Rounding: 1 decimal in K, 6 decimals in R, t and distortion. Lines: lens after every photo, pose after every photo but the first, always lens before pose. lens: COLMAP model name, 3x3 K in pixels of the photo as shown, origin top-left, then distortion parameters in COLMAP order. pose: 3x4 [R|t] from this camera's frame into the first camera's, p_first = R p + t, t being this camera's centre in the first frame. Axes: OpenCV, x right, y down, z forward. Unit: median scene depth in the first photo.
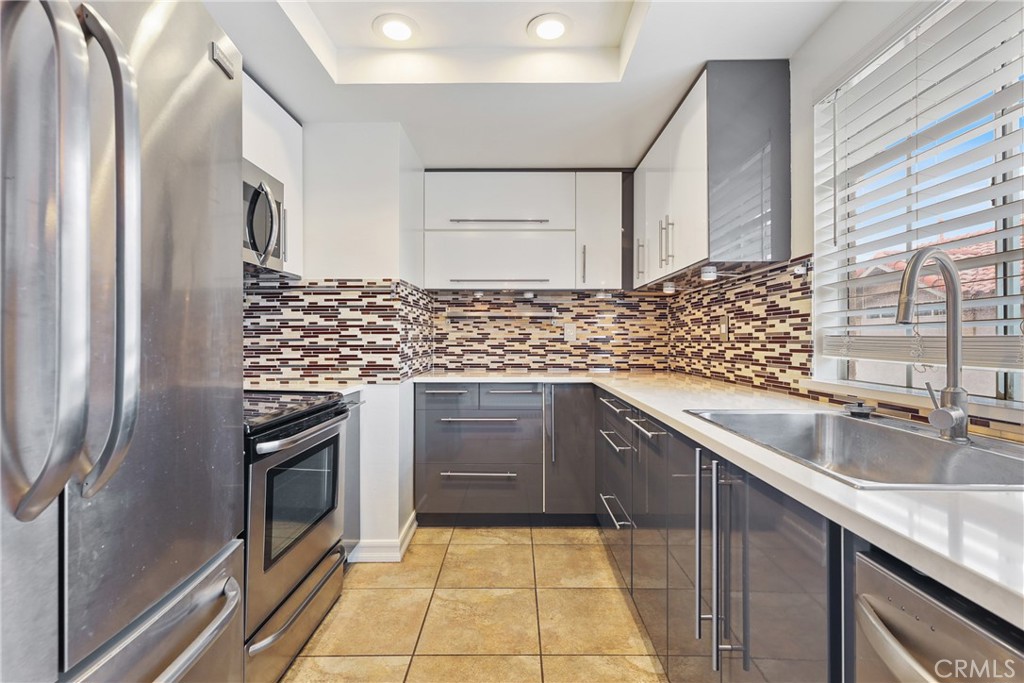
lens RADIAL K [[483.4, 0, 511.9], [0, 483.4, 339.4], [0, 0, 1]] dist [-0.003711, -0.000130]
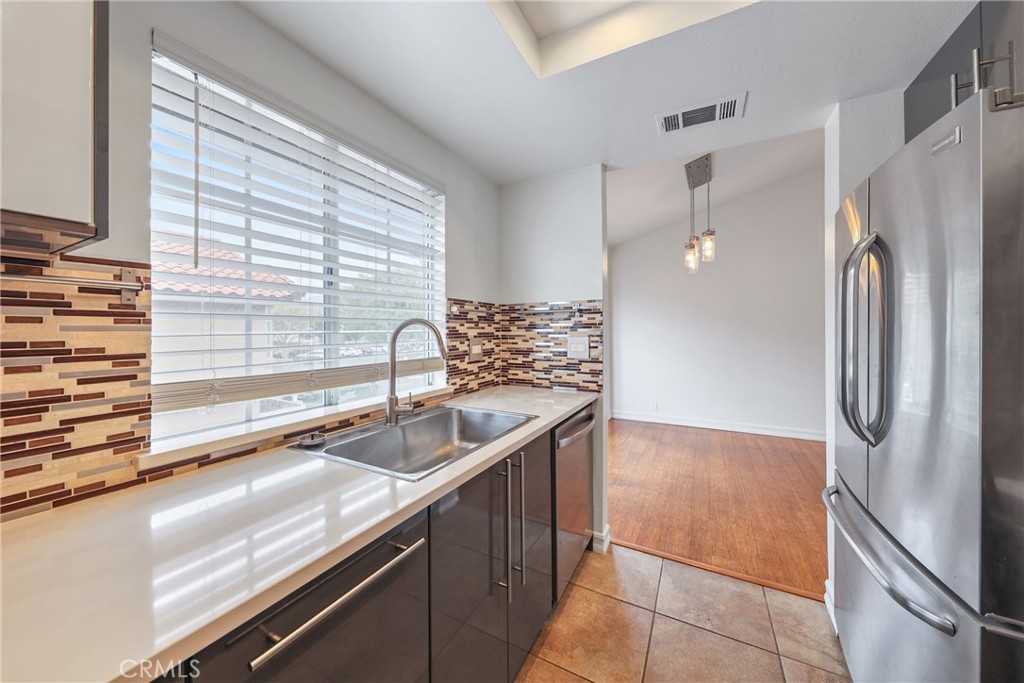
lens RADIAL K [[358.3, 0, 508.0], [0, 358.3, 330.8], [0, 0, 1]] dist [-0.000082, -0.000030]
pose [[-0.880856, 0.006281, 0.473343, -0.033466], [0.005916, 0.999980, -0.002260, -0.051087], [-0.473347, 0.000810, -0.880875, 0.755945]]
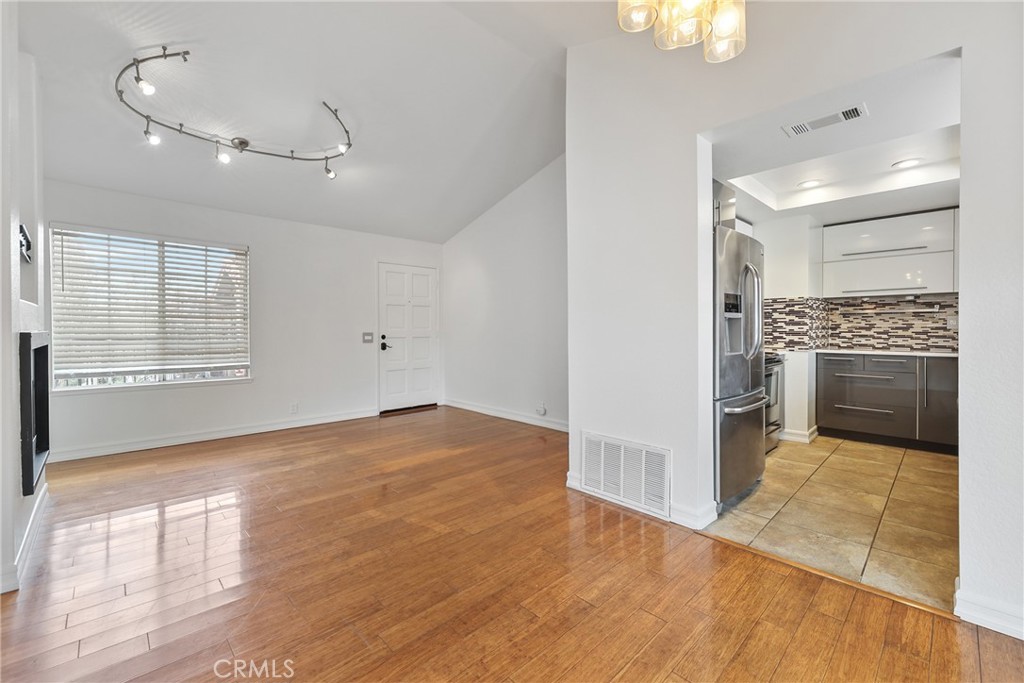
lens RADIAL K [[426.9, 0, 509.9], [0, 426.9, 332.1], [0, 0, 1]] dist [0.000869, 0.000345]
pose [[0.700644, 0.003311, -0.713504, 0.135810], [0.003734, 0.999959, 0.008307, -0.003291], [0.713502, -0.008485, 0.700602, -0.955197]]
